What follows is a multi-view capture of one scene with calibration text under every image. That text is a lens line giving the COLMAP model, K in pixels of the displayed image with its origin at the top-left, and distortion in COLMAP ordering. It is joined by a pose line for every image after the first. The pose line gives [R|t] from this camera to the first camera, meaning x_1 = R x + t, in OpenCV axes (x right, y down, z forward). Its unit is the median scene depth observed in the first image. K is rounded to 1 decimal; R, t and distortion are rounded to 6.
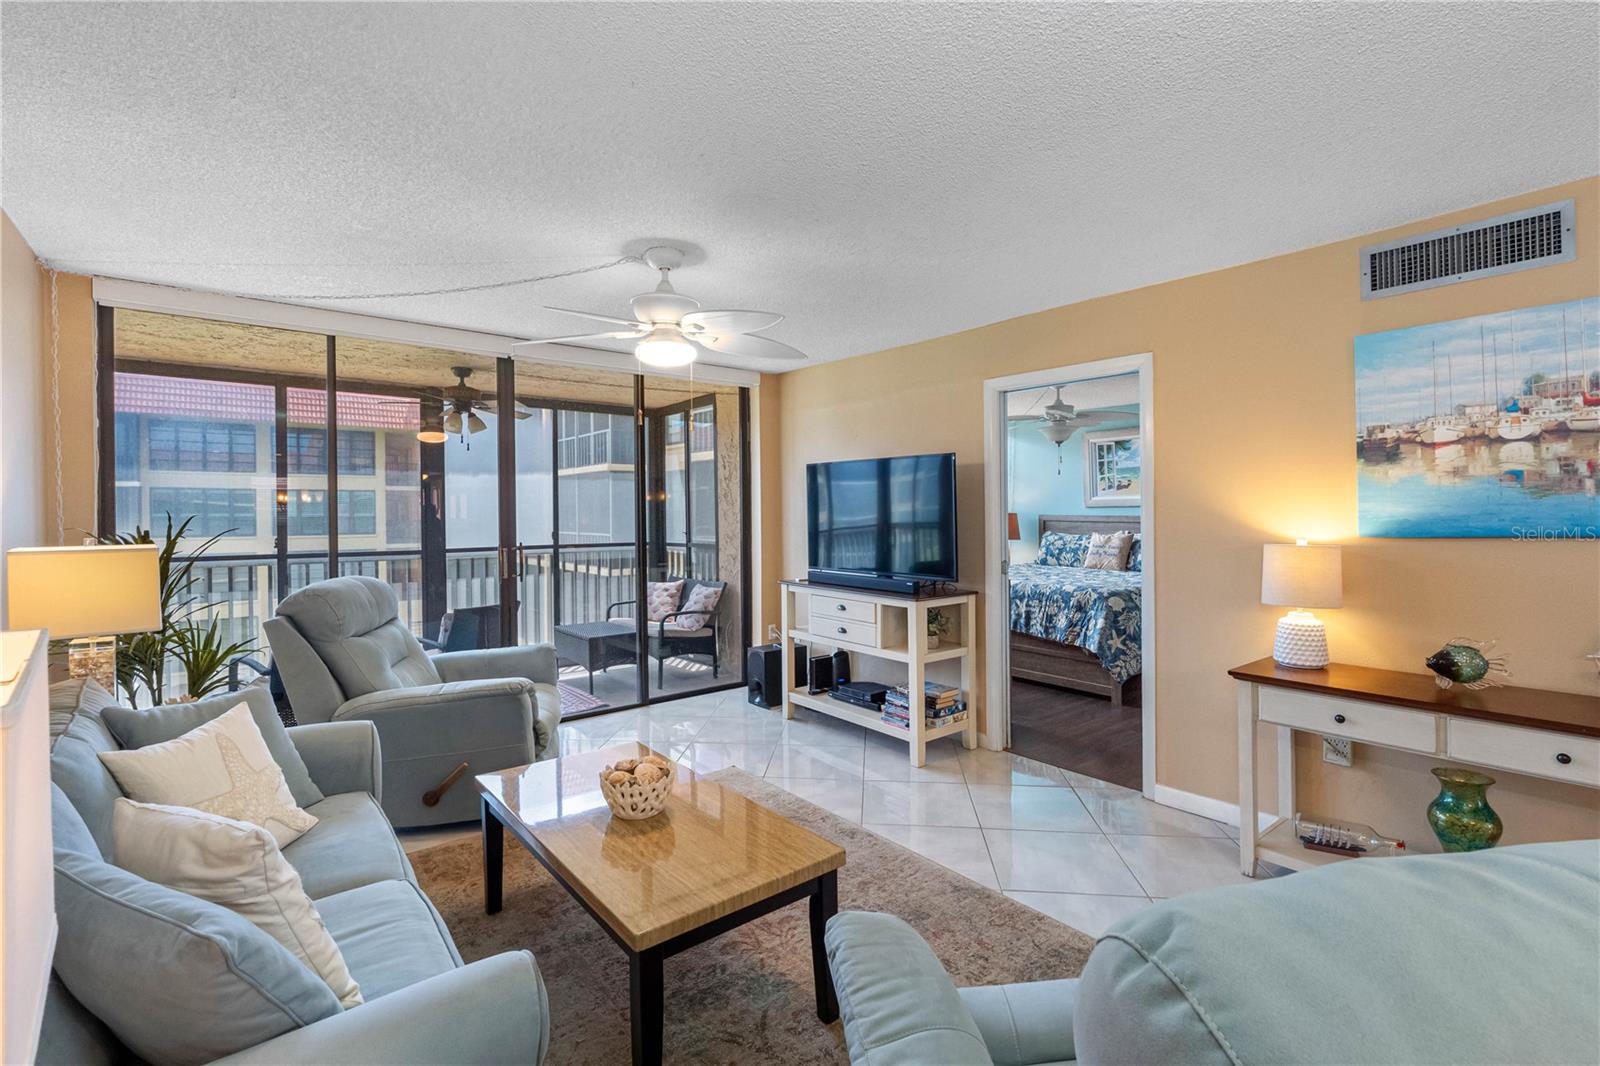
lens RADIAL K [[713.4, 0, 804.6], [0, 713.4, 521.5], [0, 0, 1]] dist [-0.003689, -0.000475]
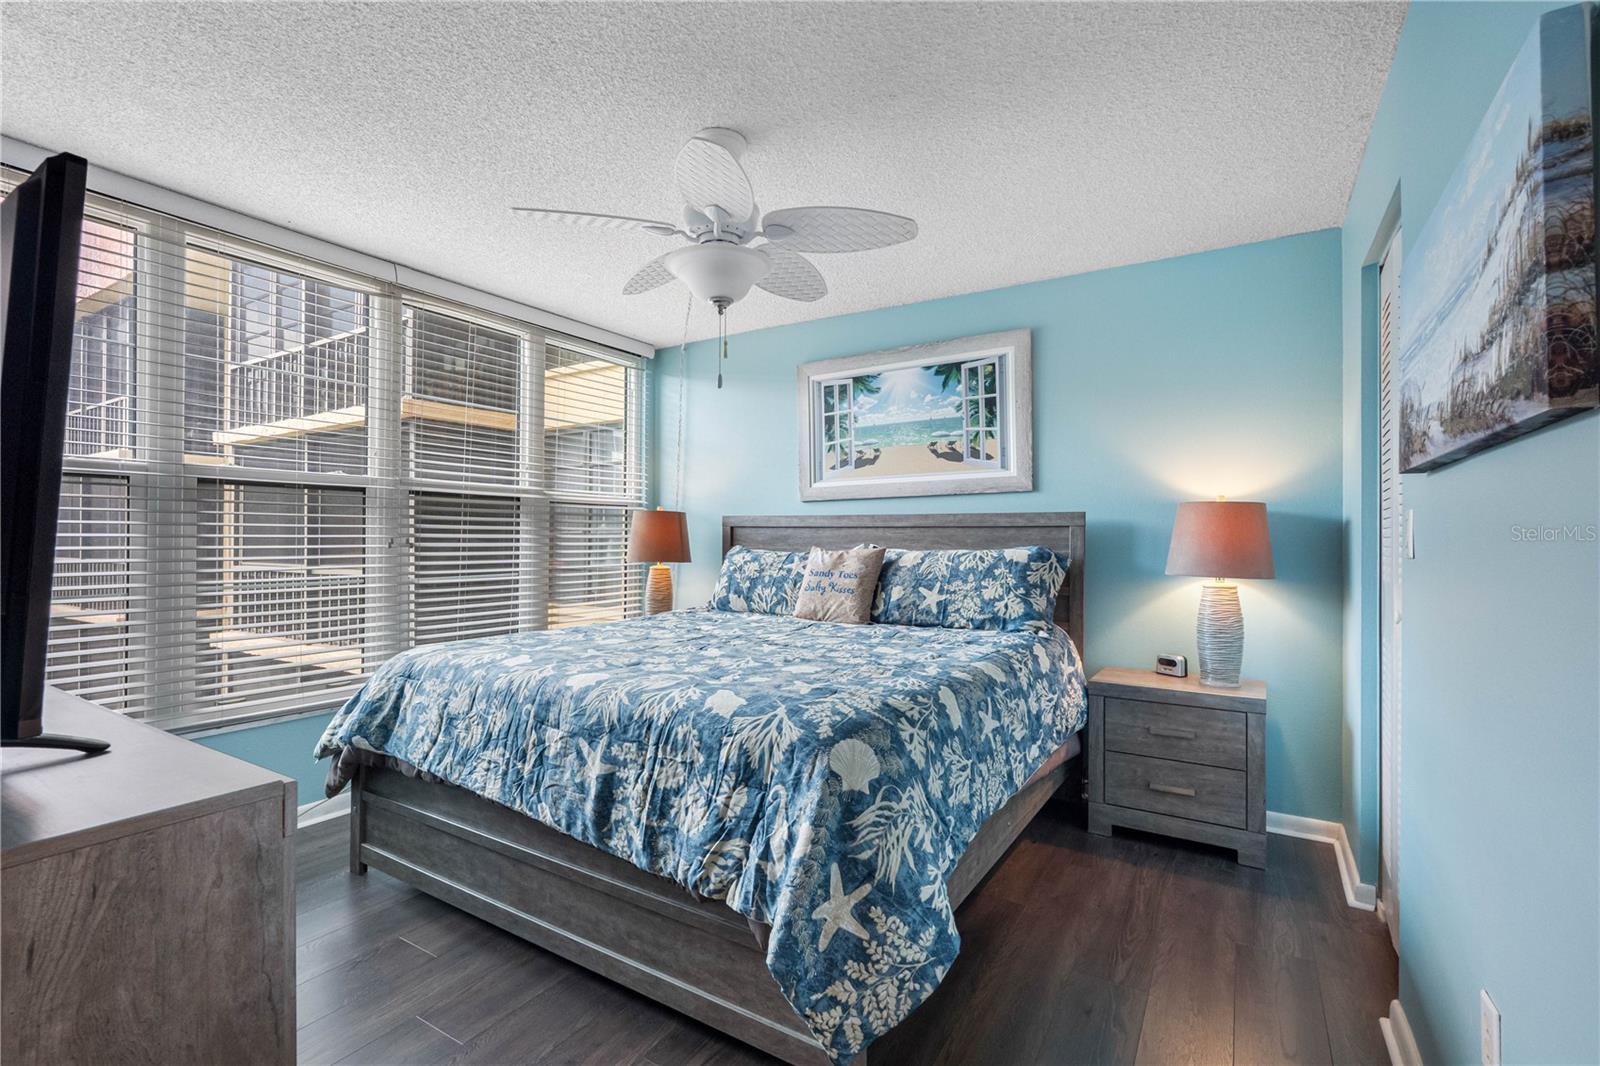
lens RADIAL K [[713.4, 0, 786.4], [0, 713.4, 548.5], [0, 0, 1]] dist [-0.003689, -0.000475]
pose [[0.950781, 0.001270, 0.309861, 0.233055], [-0.002982, 0.999983, 0.005054, 0.014292], [-0.309850, -0.005729, 0.950768, 0.529815]]
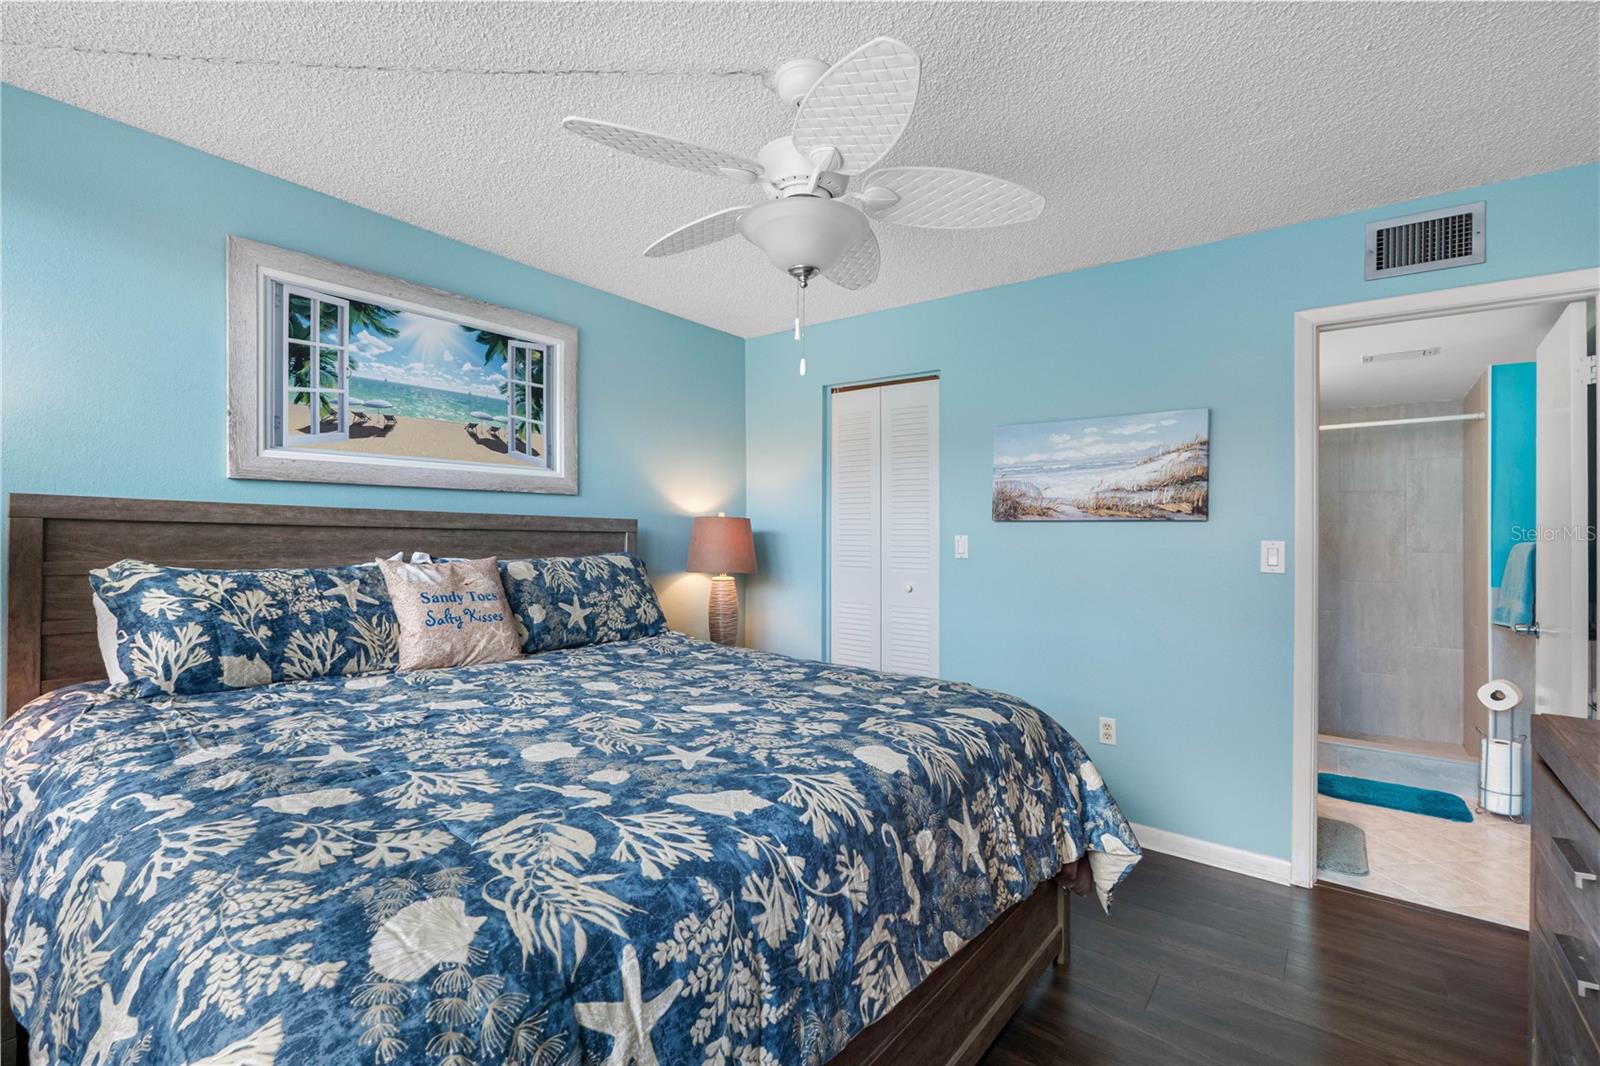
lens RADIAL K [[713.4, 0, 796.9], [0, 713.4, 532.6], [0, 0, 1]] dist [-0.003689, -0.000475]
pose [[-0.207695, 0.010233, 0.978140, 0.047556], [-0.000611, 0.999944, -0.010591, 0.006975], [-0.978193, -0.002798, -0.207677, 0.897974]]
